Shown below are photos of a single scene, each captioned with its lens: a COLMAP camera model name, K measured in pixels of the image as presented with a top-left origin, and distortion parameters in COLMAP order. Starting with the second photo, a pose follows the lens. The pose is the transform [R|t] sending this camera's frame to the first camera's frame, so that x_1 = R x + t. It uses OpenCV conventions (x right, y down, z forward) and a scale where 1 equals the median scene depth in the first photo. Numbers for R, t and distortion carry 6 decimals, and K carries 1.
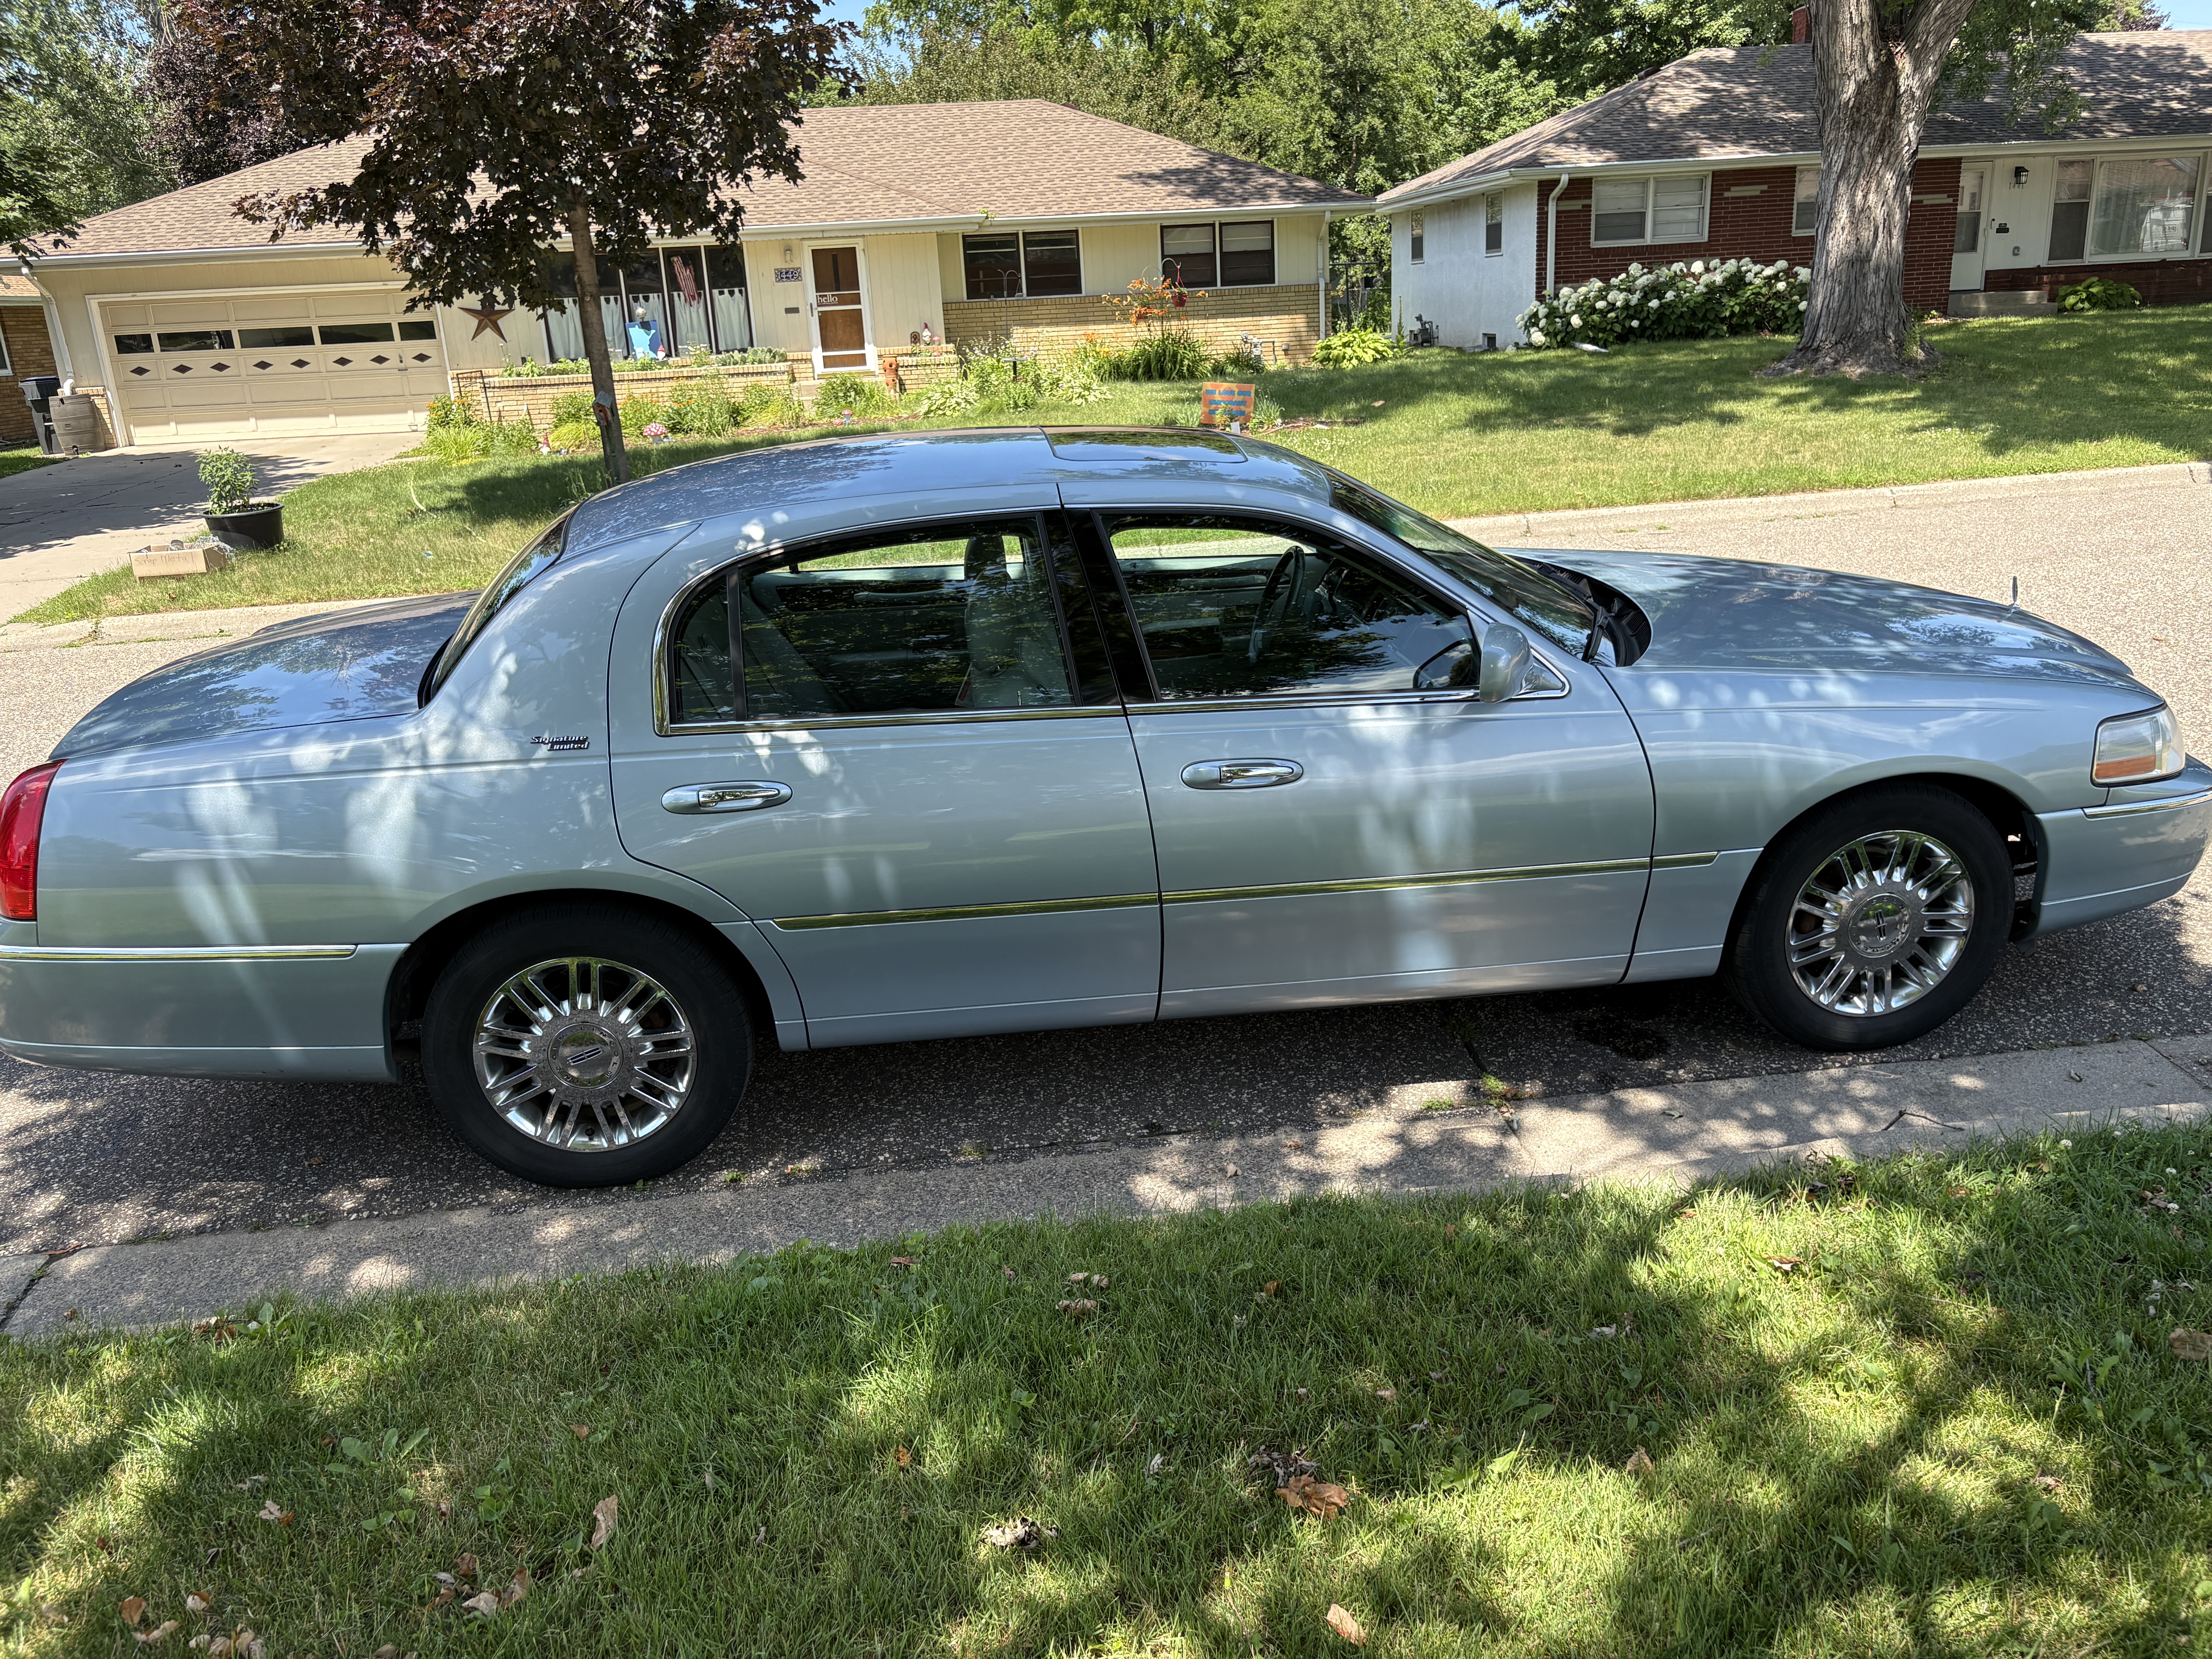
lens RADIAL K [[1669.9, 0, 1095.2], [0, 1669.9, 826.4], [0, 0, 1]] dist [0.049303, -0.059717]
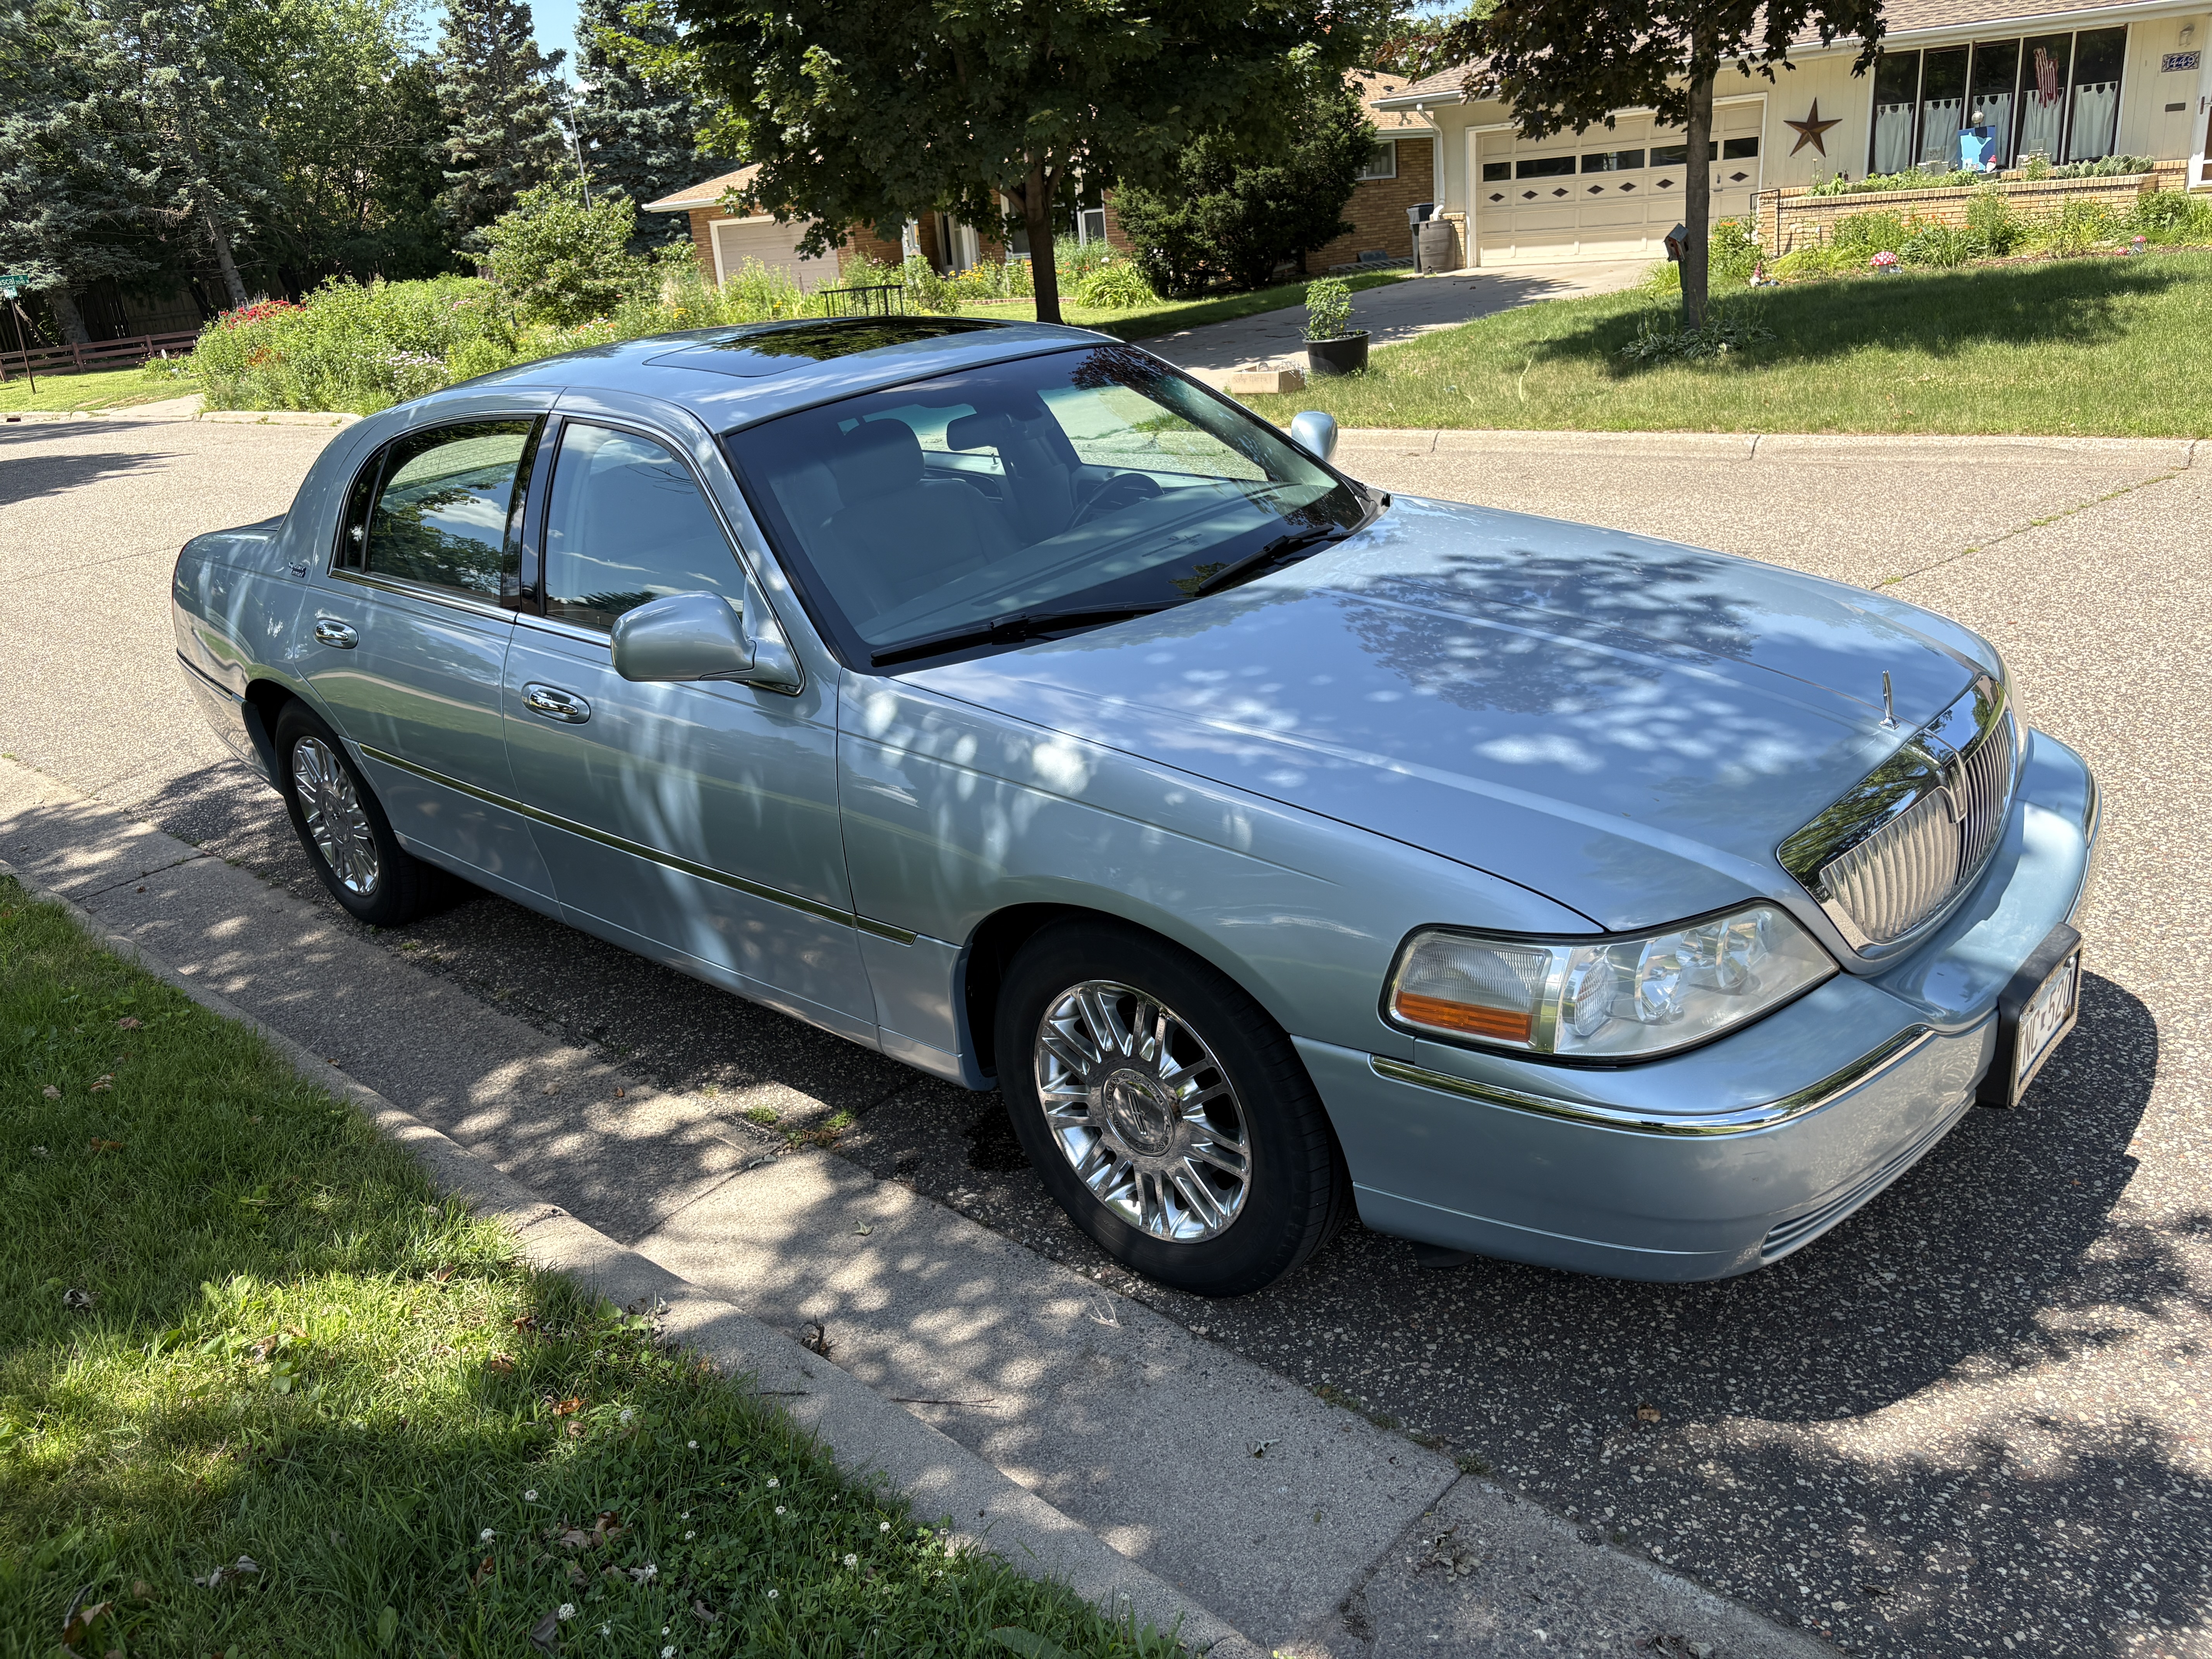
lens RADIAL K [[1669.9, 0, 1095.2], [0, 1669.9, 826.4], [0, 0, 1]] dist [0.049303, -0.059717]
pose [[0.662427, 0.254217, -0.704673, 0.151649], [-0.180779, 0.967107, 0.178950, -0.028970], [0.726986, 0.008849, 0.686595, 0.085299]]
